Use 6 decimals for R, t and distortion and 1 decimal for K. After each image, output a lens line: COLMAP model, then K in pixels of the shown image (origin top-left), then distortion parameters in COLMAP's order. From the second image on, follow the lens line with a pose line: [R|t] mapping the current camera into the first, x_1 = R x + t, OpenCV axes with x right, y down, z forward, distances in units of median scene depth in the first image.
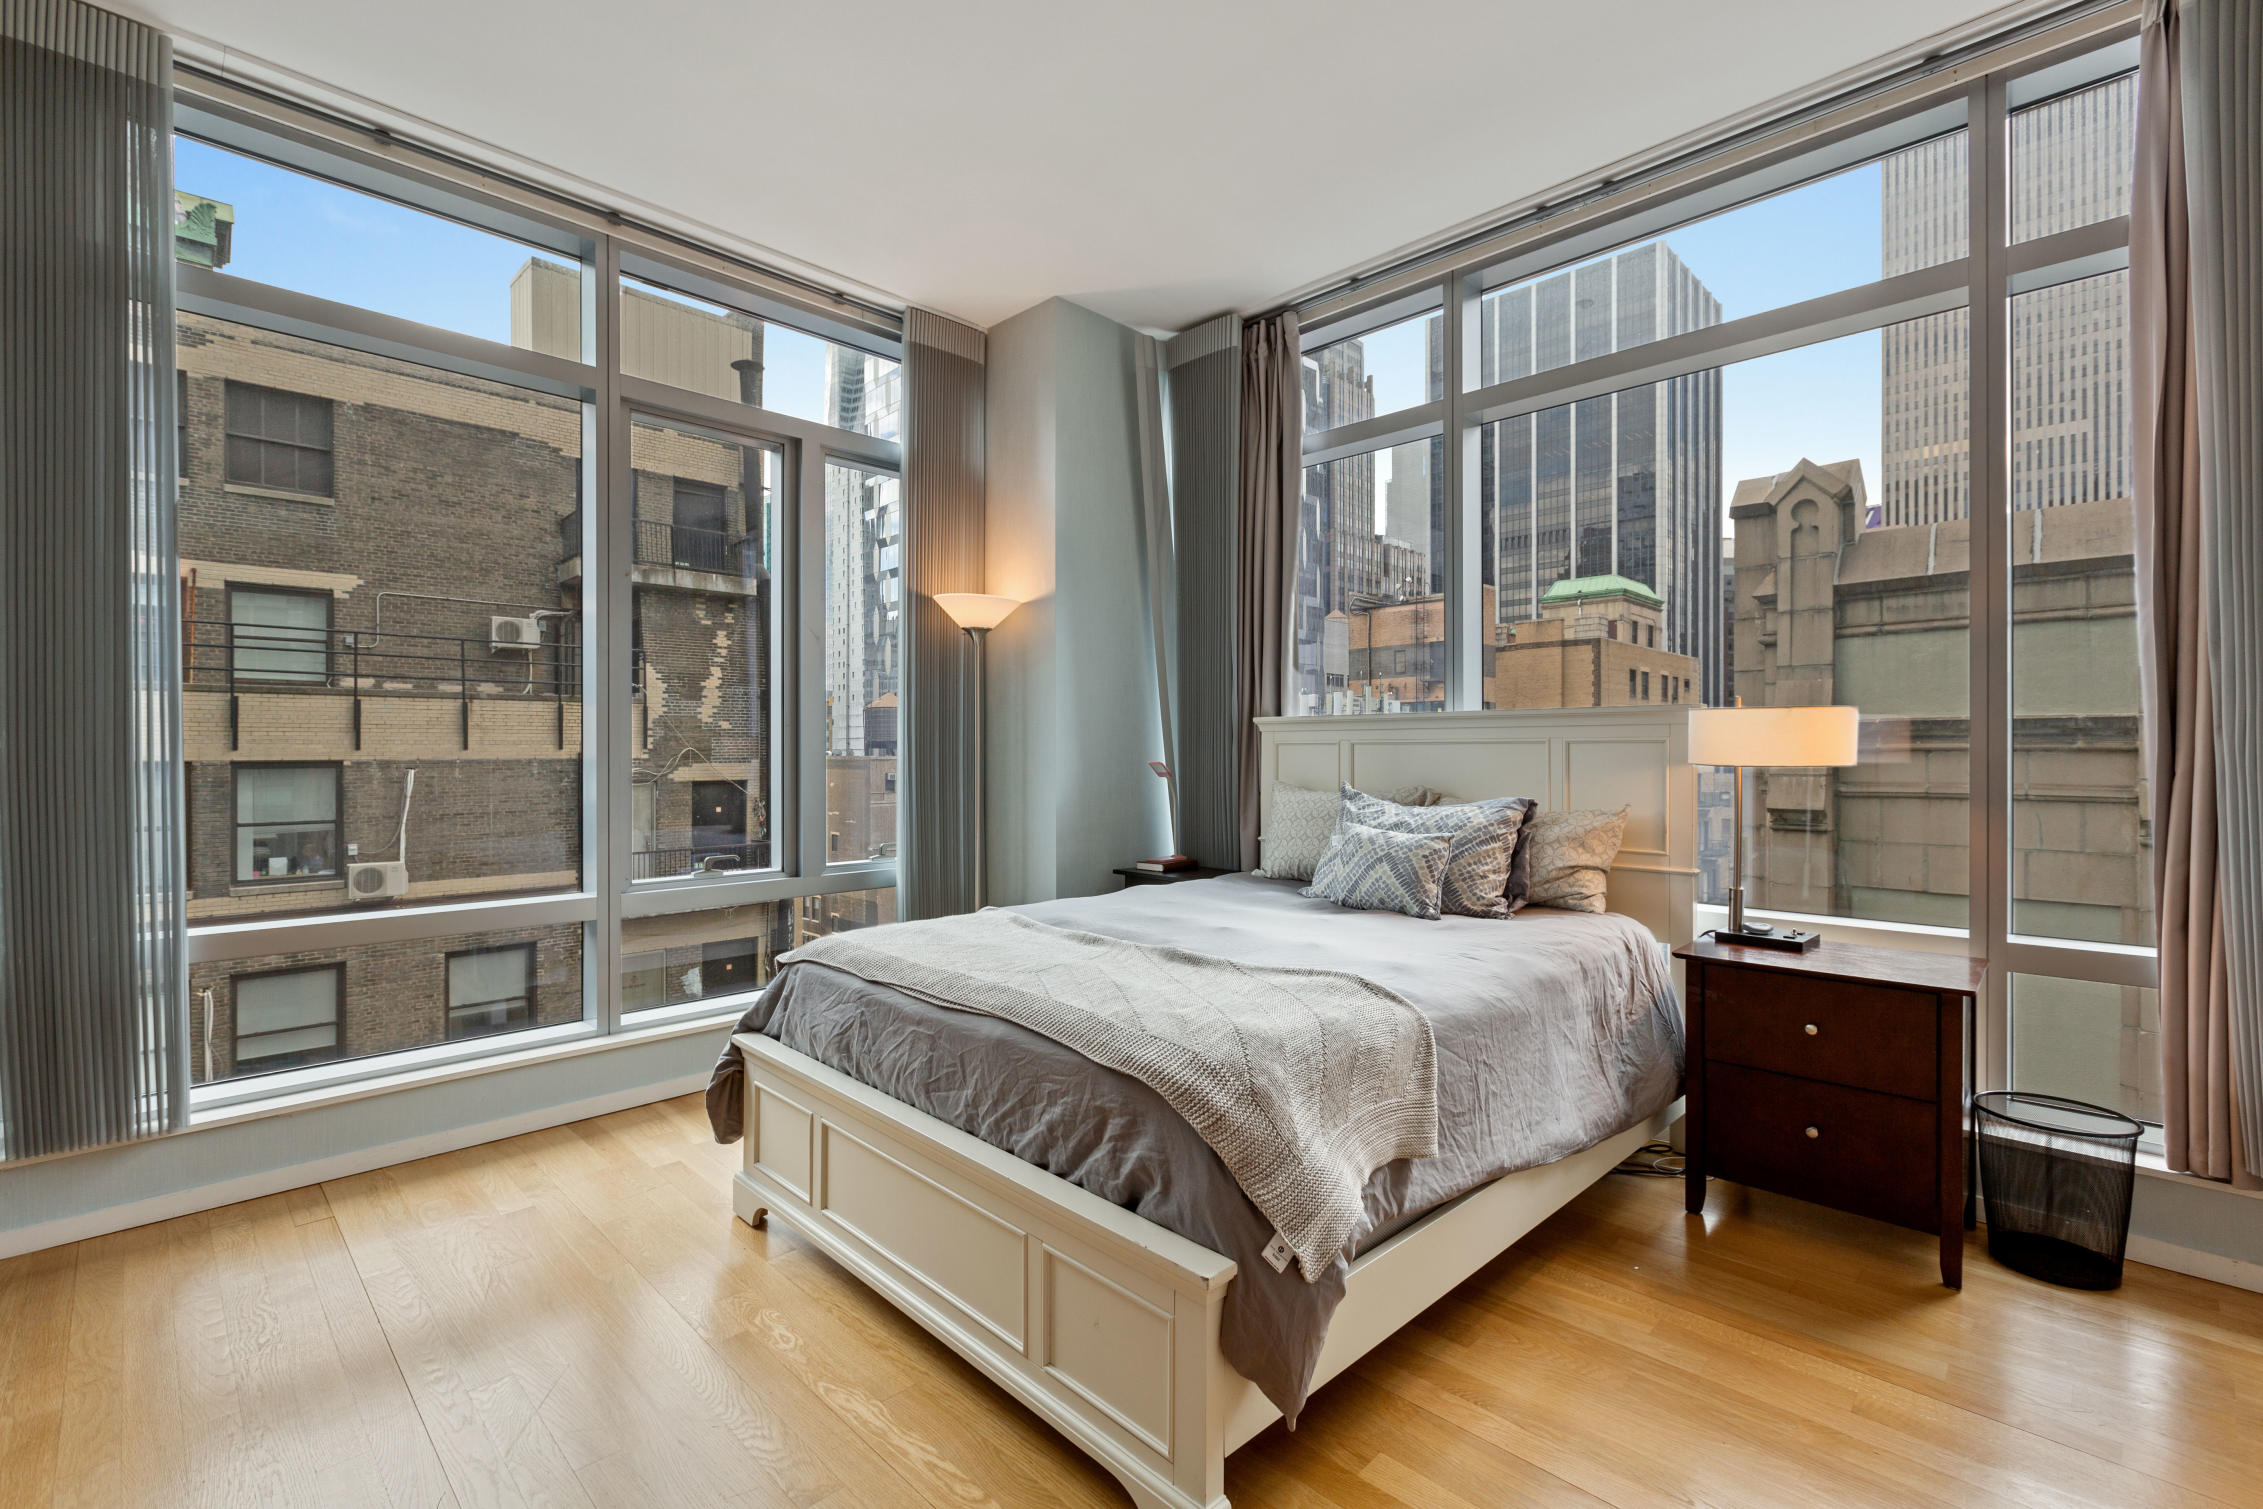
lens RADIAL K [[1016.5, 0, 1131.5], [0, 1016.5, 754.5], [0, 0, 1]] dist [-0.000740, 0.000295]
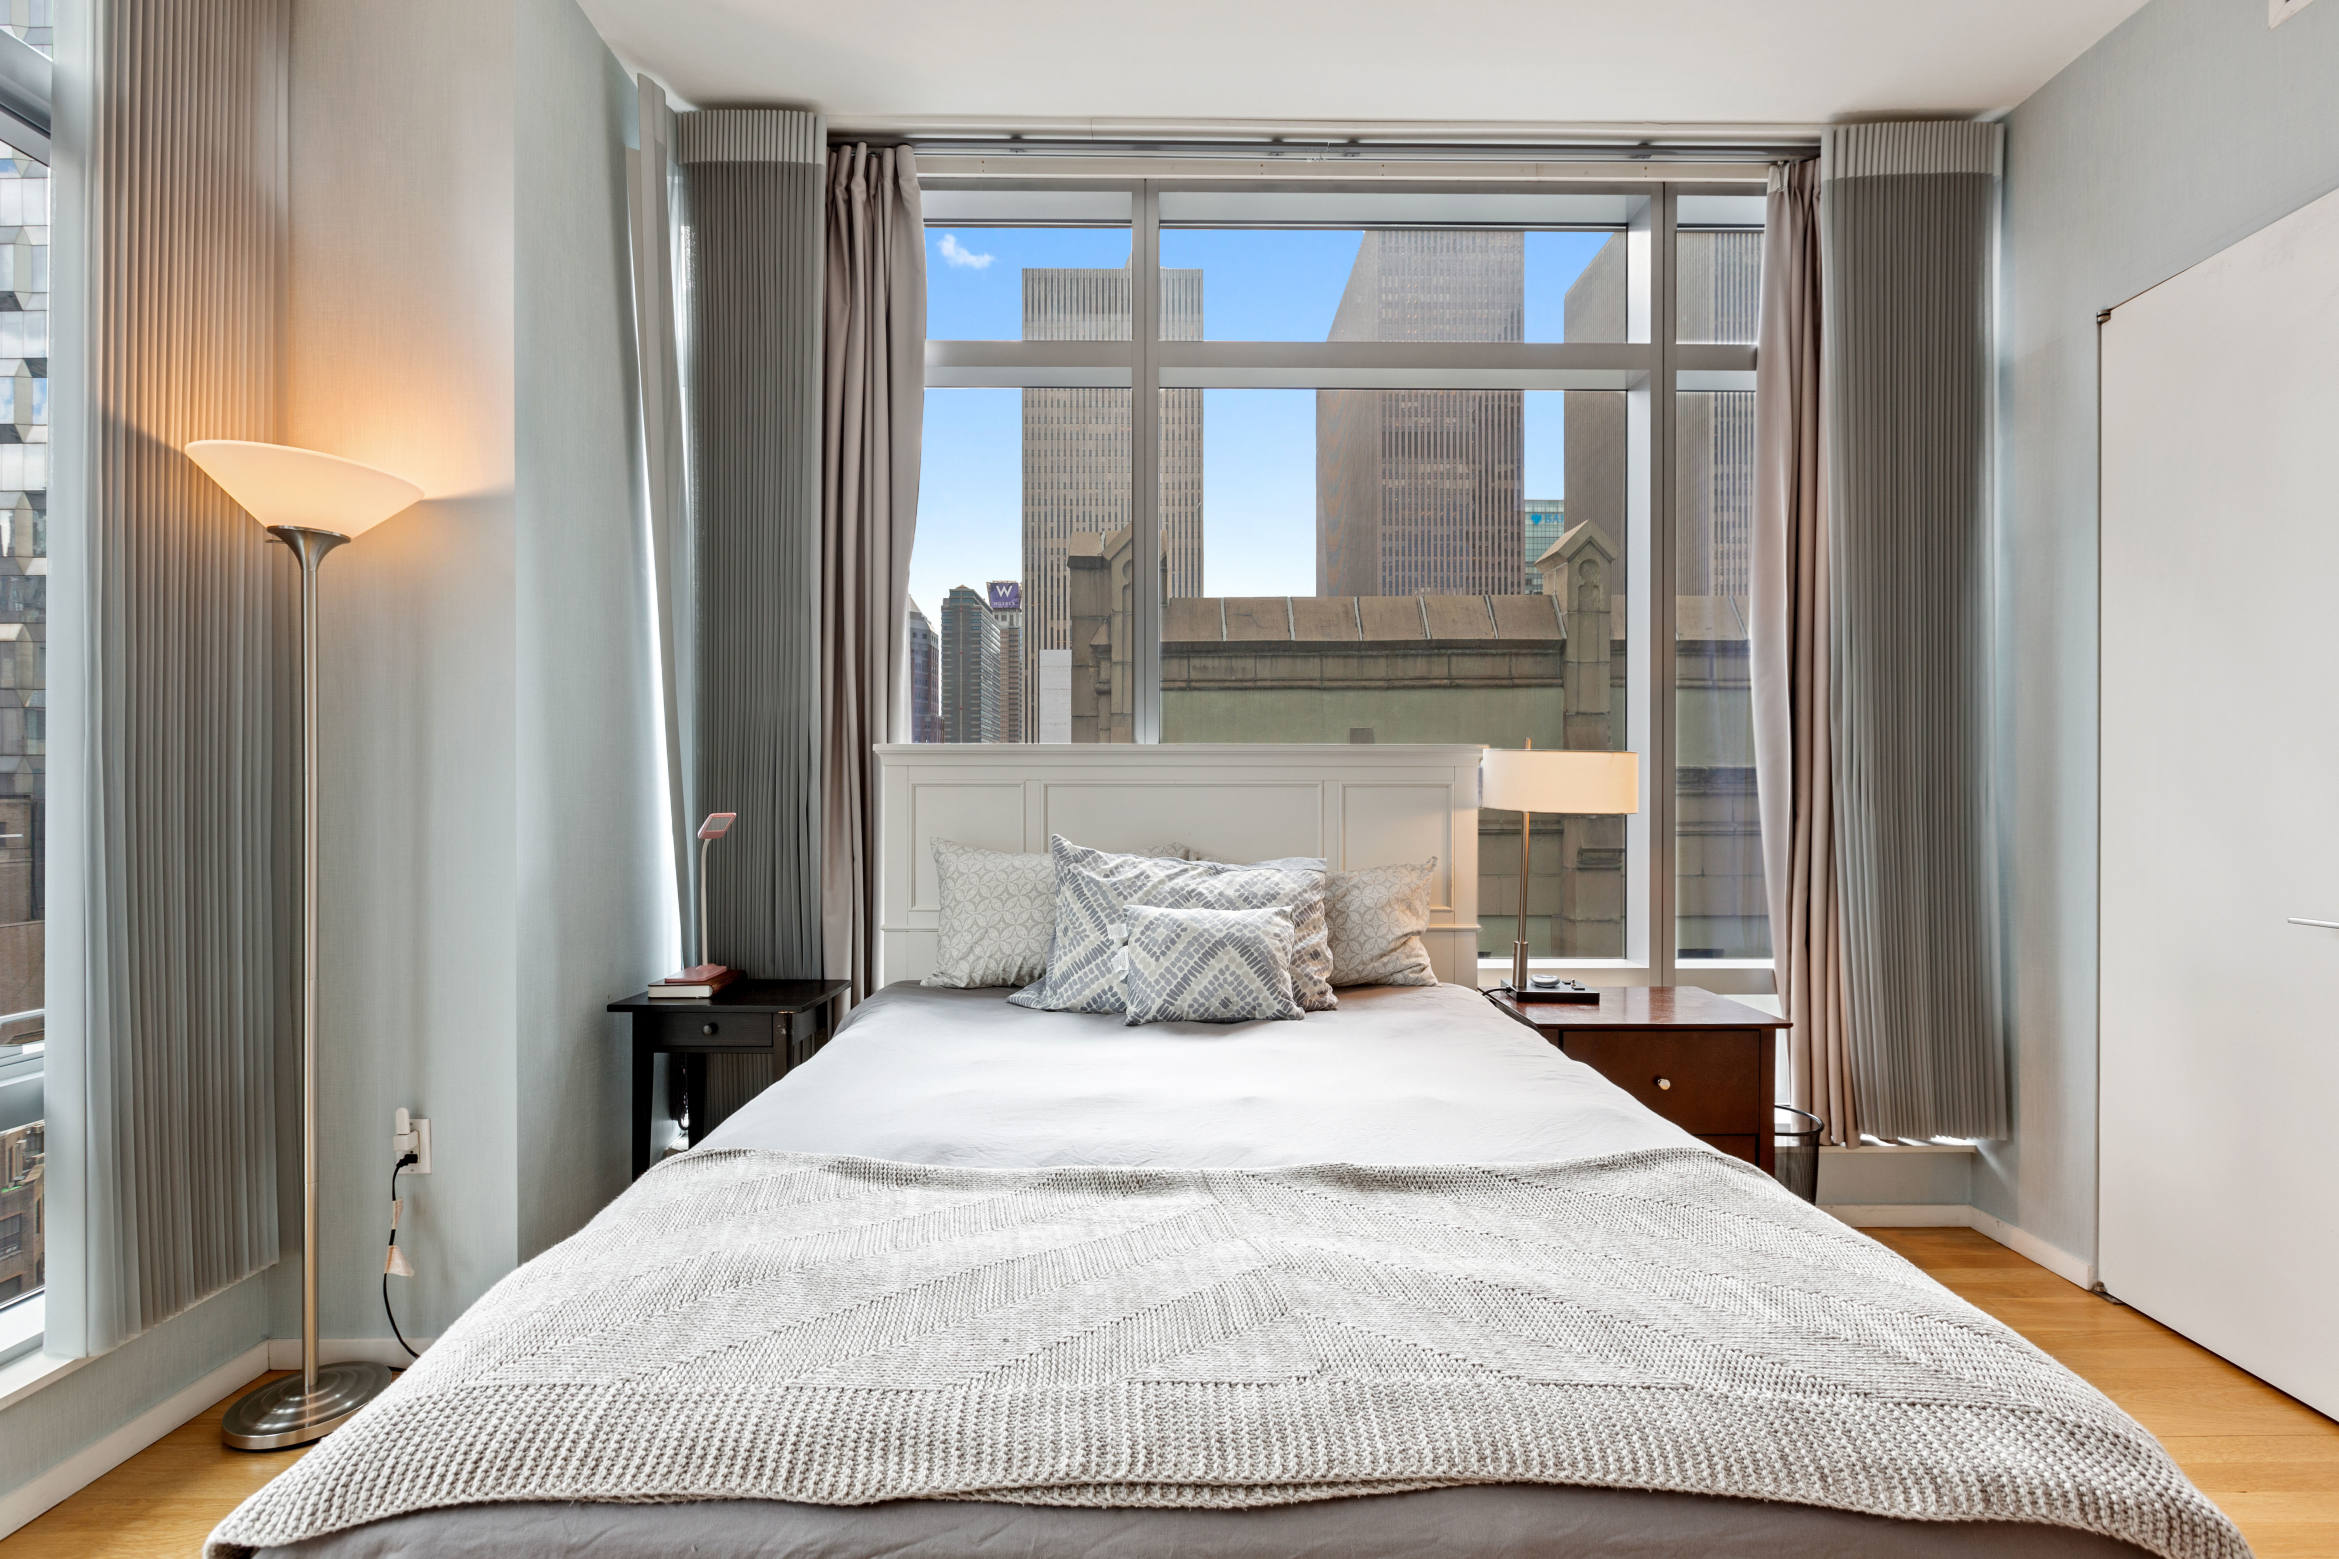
lens RADIAL K [[1060.3, 0, 1169.6], [0, 1060.3, 808.6], [0, 0, 1]] dist [0.000958, 0.000196]
pose [[0.696026, -0.008434, 0.717967, -0.230152], [-0.001193, 0.999916, 0.012903, -0.002805], [-0.718016, -0.009838, 0.695957, 0.368028]]
